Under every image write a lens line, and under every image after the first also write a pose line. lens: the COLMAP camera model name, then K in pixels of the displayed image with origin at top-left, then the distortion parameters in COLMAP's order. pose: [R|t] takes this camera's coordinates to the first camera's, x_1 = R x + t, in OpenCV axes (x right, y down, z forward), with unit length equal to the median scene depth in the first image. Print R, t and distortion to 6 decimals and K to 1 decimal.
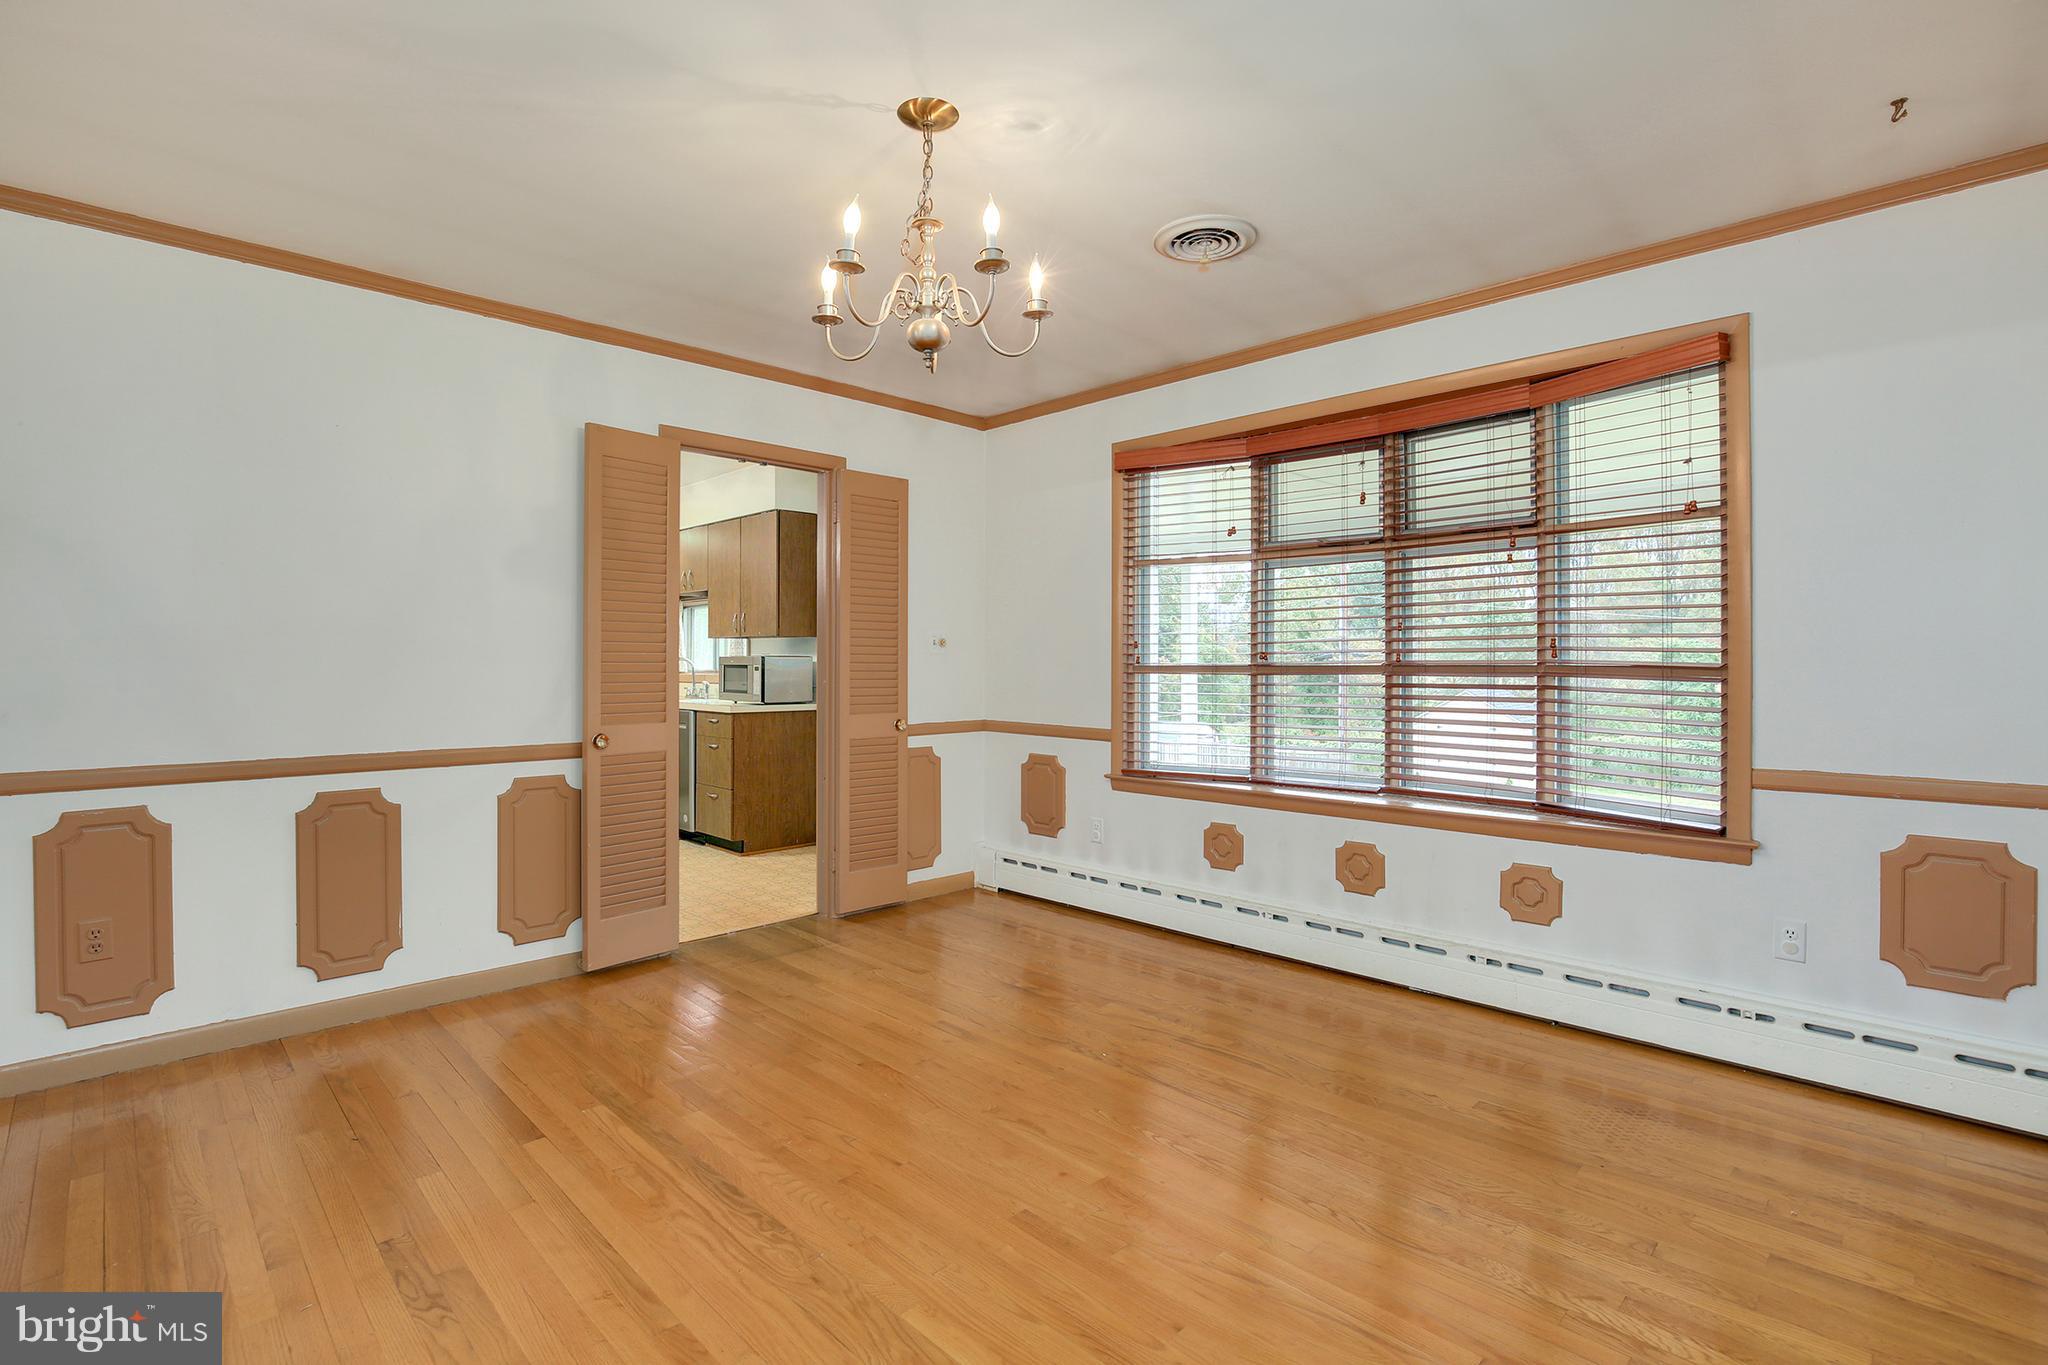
lens RADIAL K [[943.0, 0, 1023.8], [0, 943.0, 662.4], [0, 0, 1]] dist [-0.018033, 0.000716]
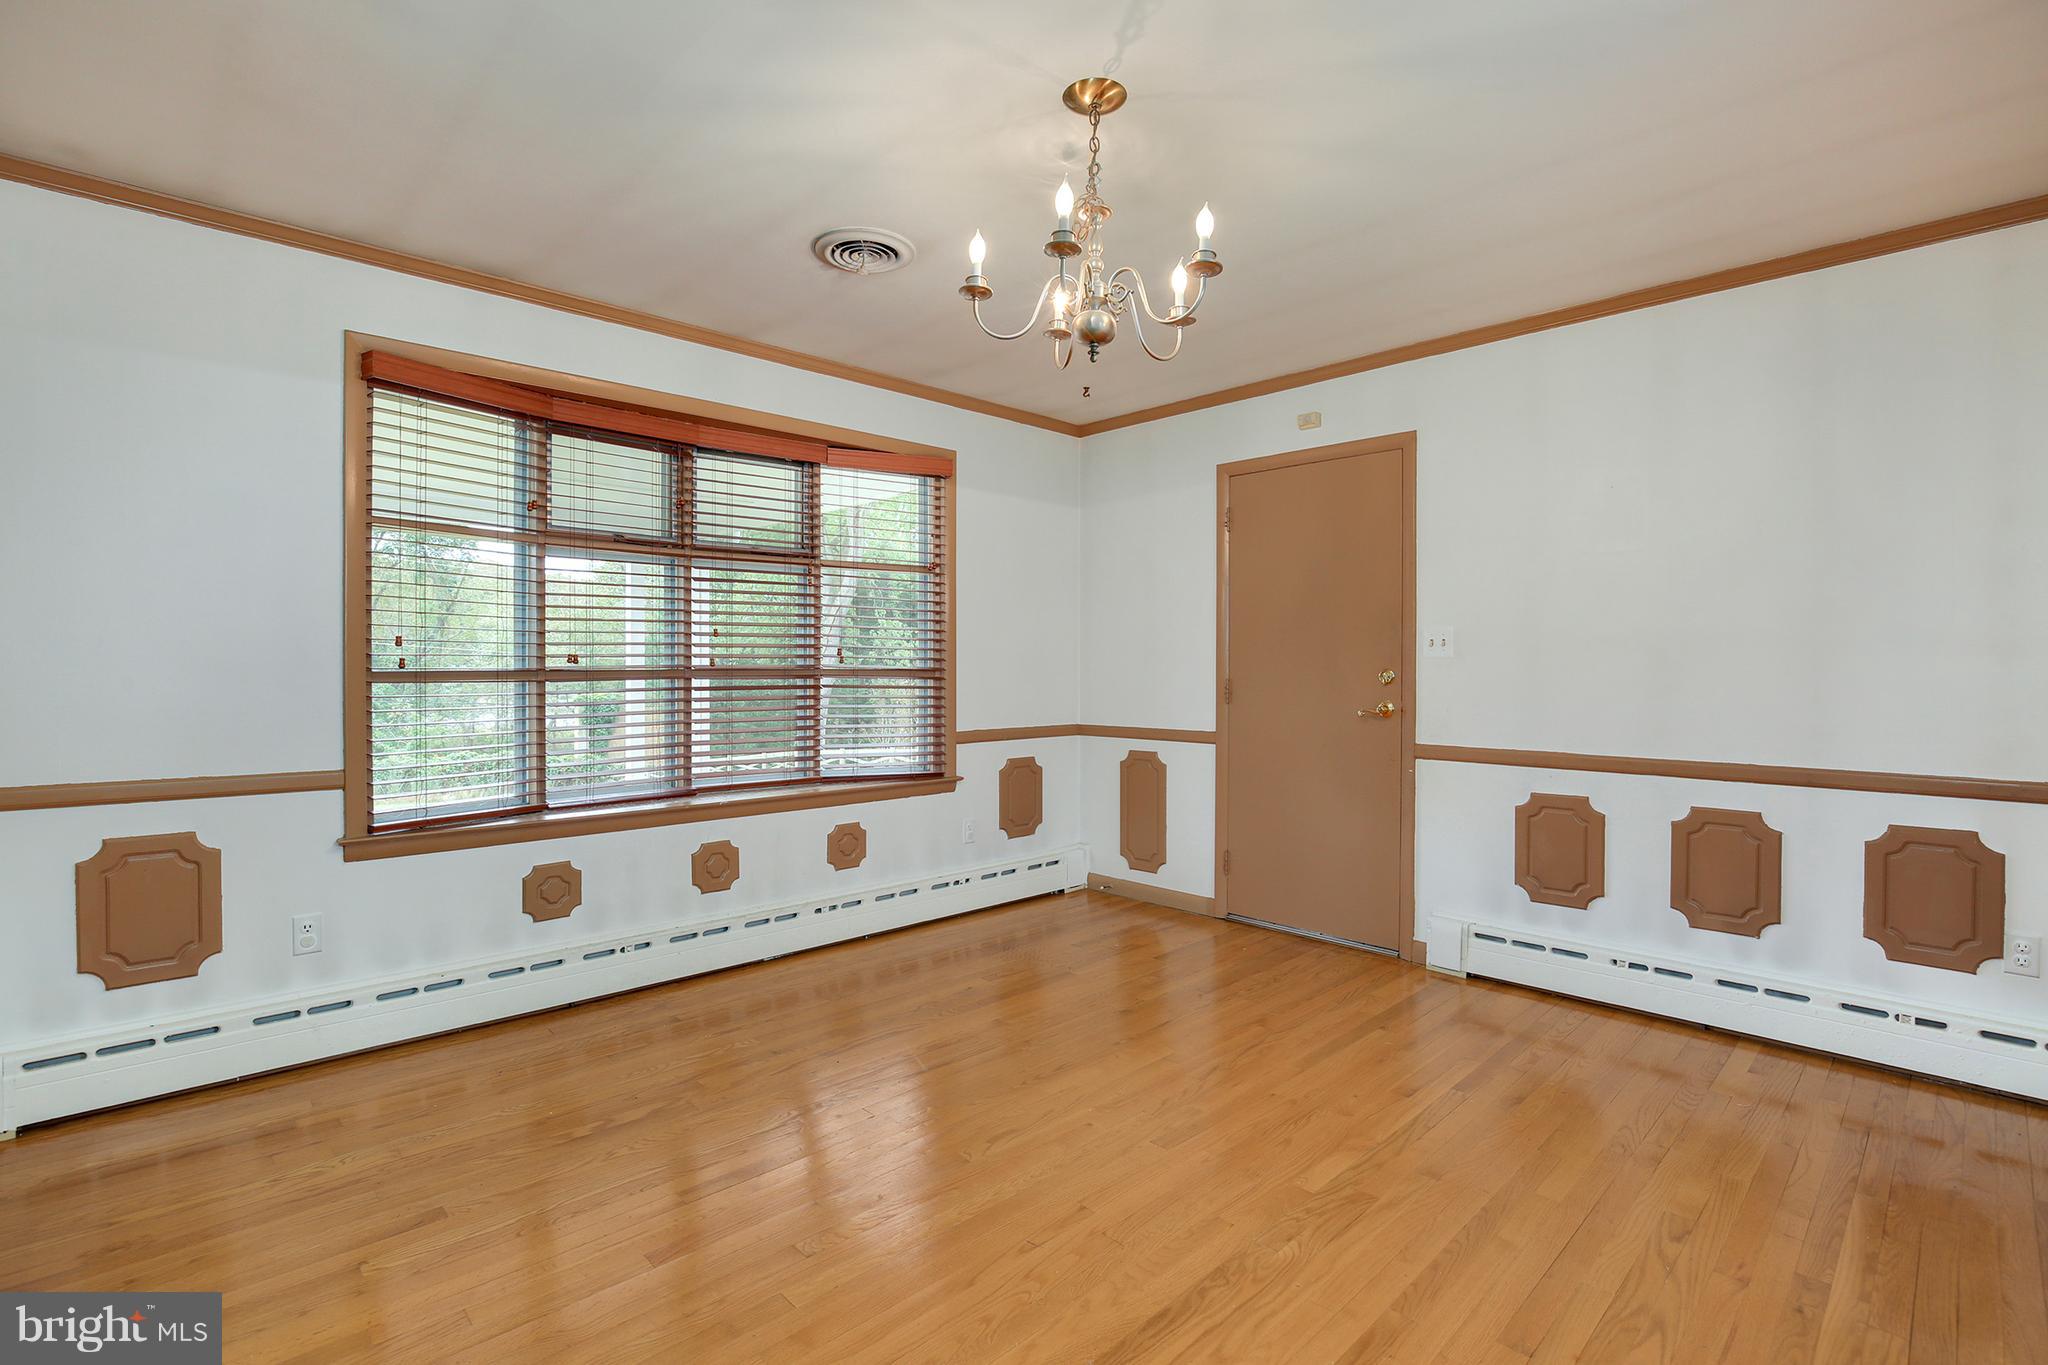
lens RADIAL K [[963.2, 0, 973.2], [0, 963.2, 676.4], [0, 0, 1]] dist [-0.025579, 0.000680]
pose [[0.043945, -0.009590, 0.998988, -0.658246], [0.000169, 0.999954, 0.009592, 0.000776], [-0.999034, -0.000253, 0.043945, 0.653123]]
